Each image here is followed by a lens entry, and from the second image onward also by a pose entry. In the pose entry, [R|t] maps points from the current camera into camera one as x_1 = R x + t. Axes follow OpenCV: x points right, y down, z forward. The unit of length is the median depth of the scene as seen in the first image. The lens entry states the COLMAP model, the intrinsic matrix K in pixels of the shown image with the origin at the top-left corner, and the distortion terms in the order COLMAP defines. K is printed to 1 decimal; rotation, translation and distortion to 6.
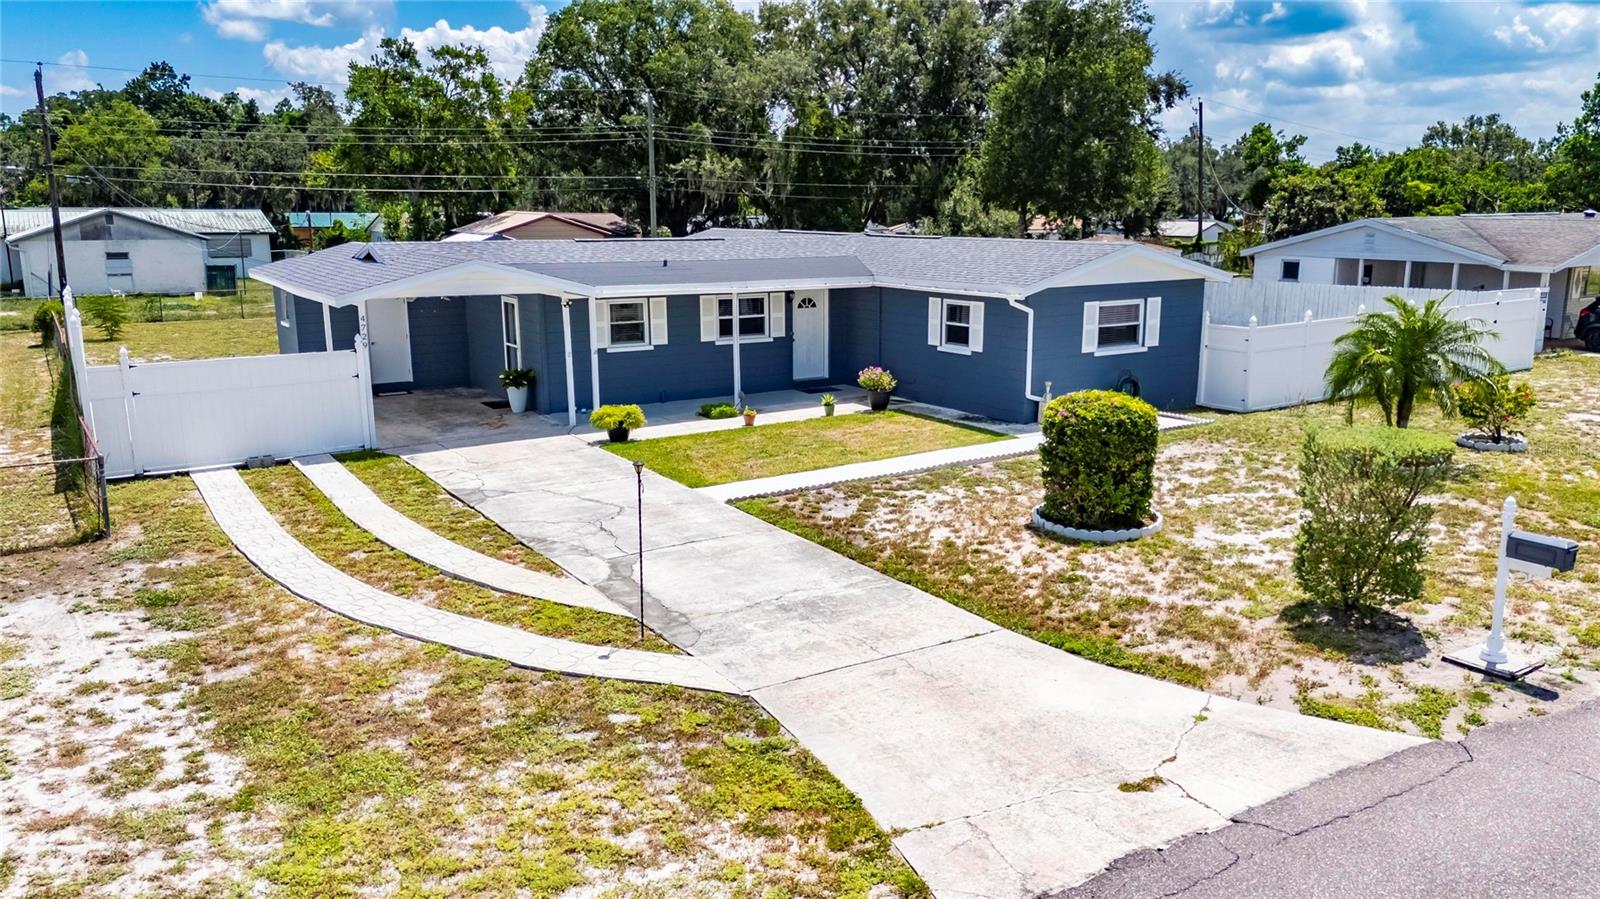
lens RADIAL K [[1178.0, 0, 807.4], [0, 1178.0, 447.2], [0, 0, 1]] dist [0.070027, -0.068326]
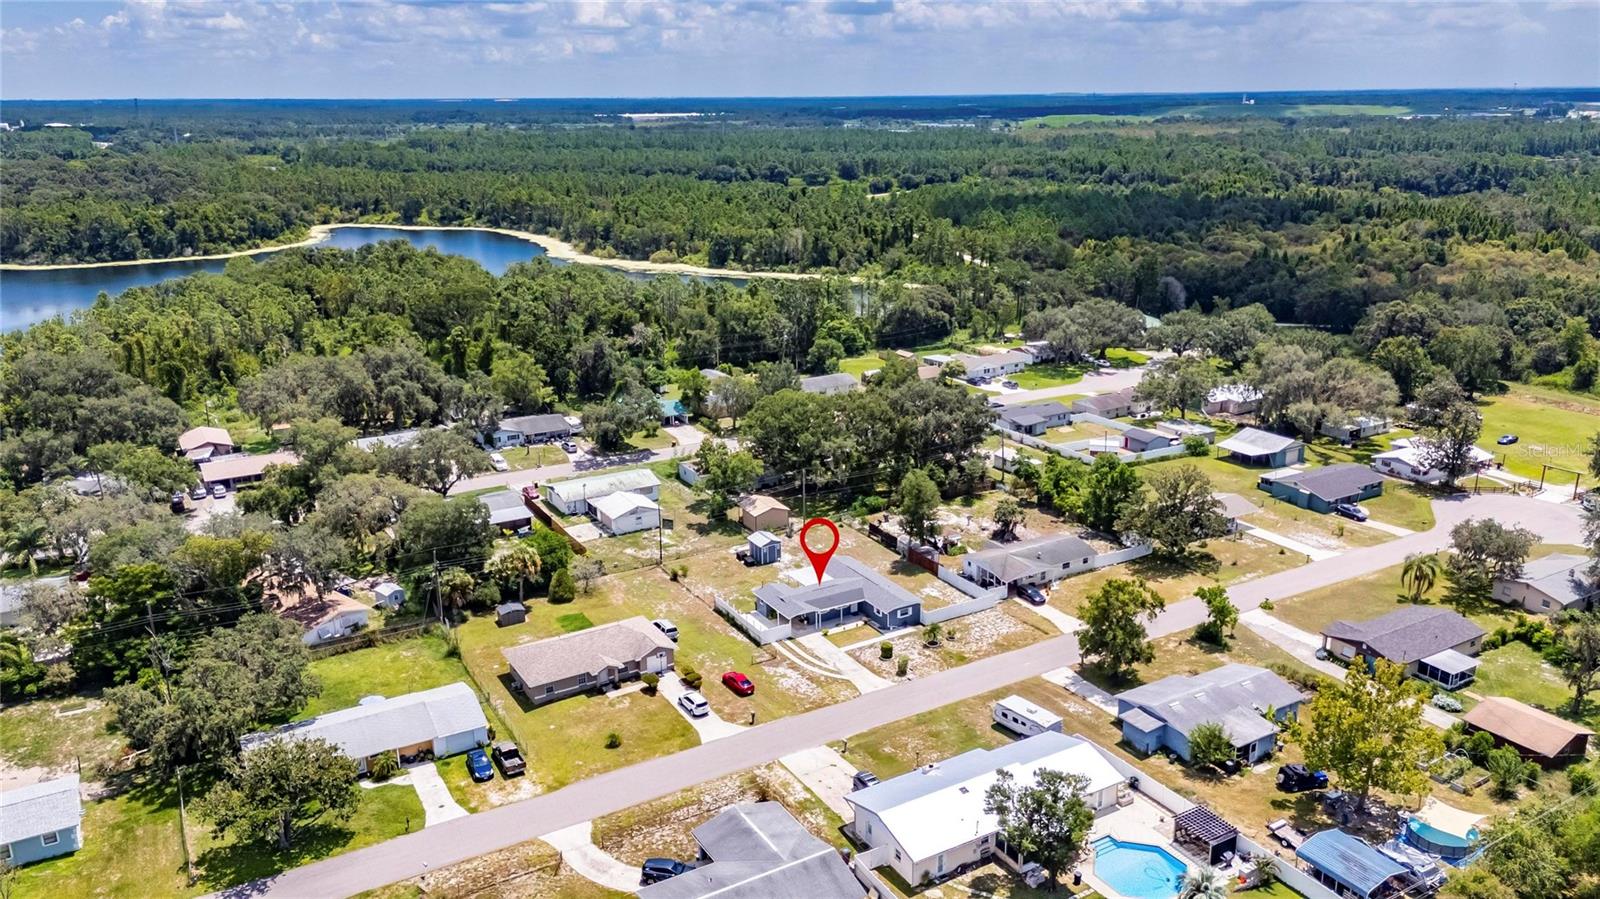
lens RADIAL K [[1167.3, 0, 800.0], [0, 1167.3, 449.5], [0, 0, 1]] dist [0.155415, -0.165457]
pose [[0.999154, 0.003900, -0.040932, -0.054409], [-0.000223, 0.995992, 0.089439, -2.508435], [0.041116, -0.089354, 0.995151, -8.429116]]
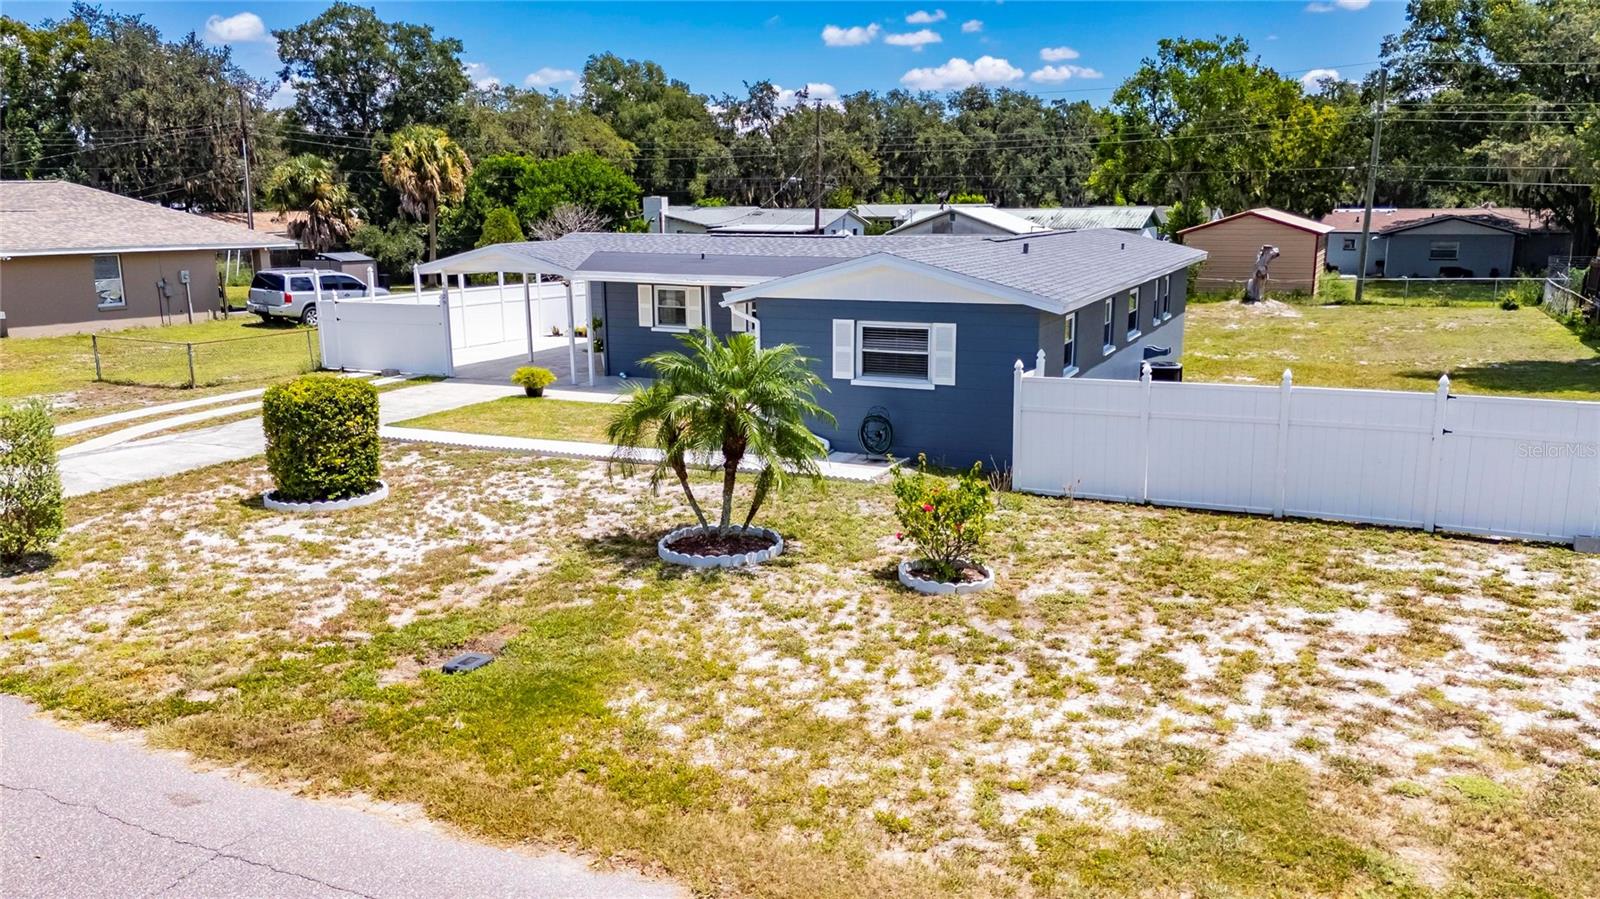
lens RADIAL K [[1178.0, 0, 807.4], [0, 1178.0, 447.2], [0, 0, 1]] dist [0.070027, -0.068326]
pose [[0.540330, 0.170126, -0.824076, 1.533419], [-0.168076, 0.981433, 0.092408, -0.174379], [0.824496, 0.088576, 0.558892, 0.842562]]
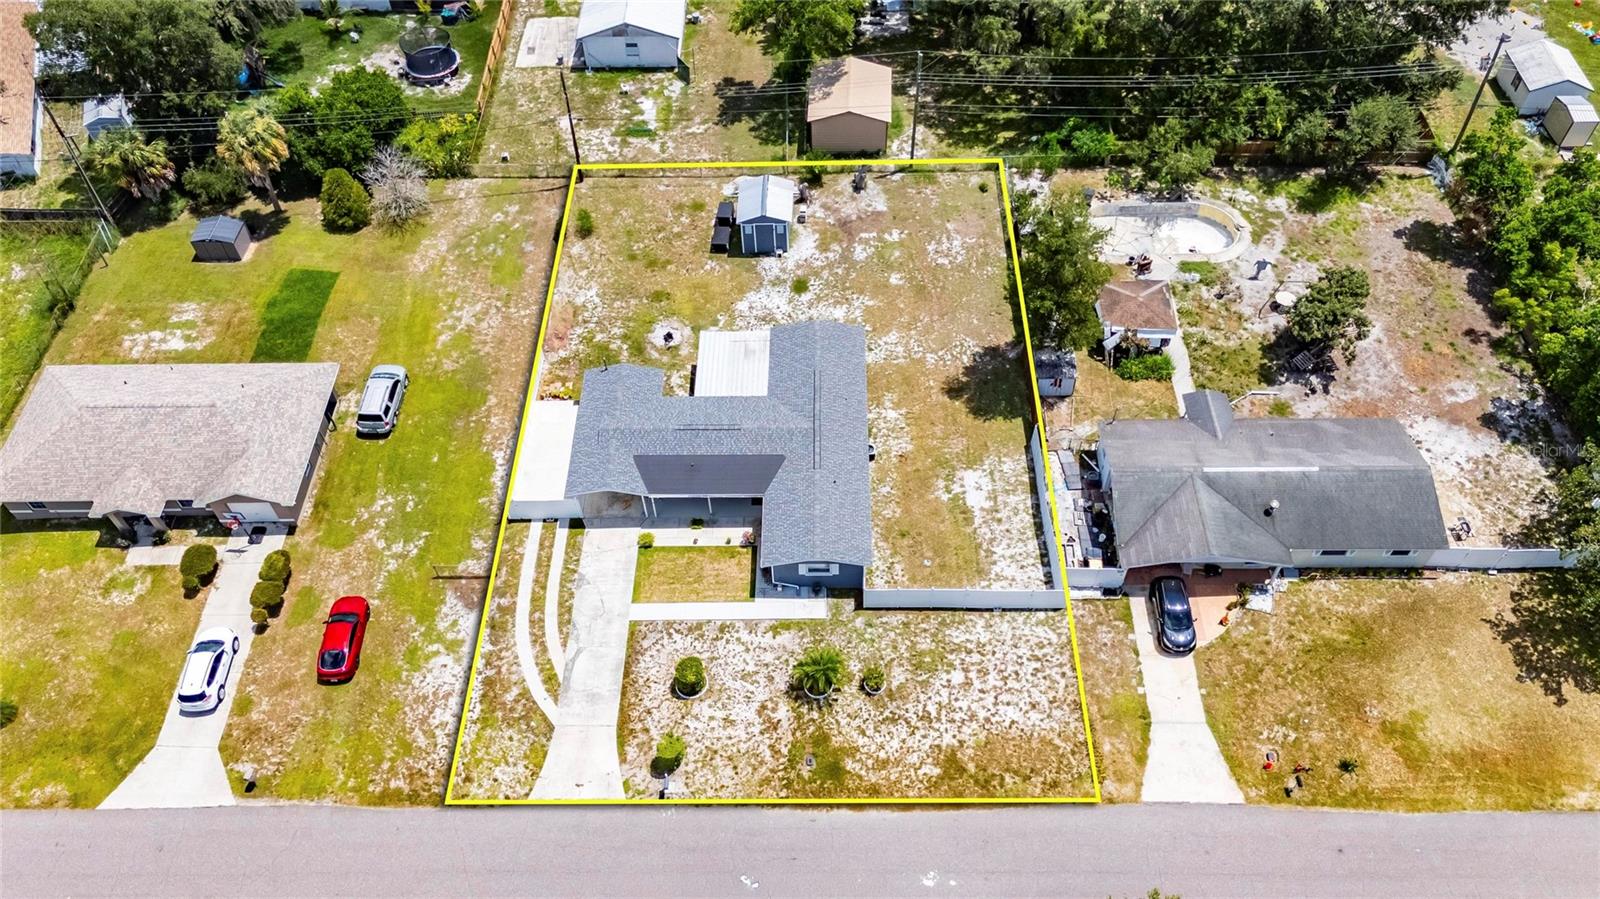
lens RADIAL K [[1190.4, 0, 806.2], [0, 1190.4, 444.6], [0, 0, 1]] dist [0.104986, -0.144865]
pose [[0.839413, 0.415240, -0.350659, 1.785656], [-0.096213, 0.748536, 0.656077, -3.469148], [0.534910, -0.516982, 0.668282, -1.108290]]
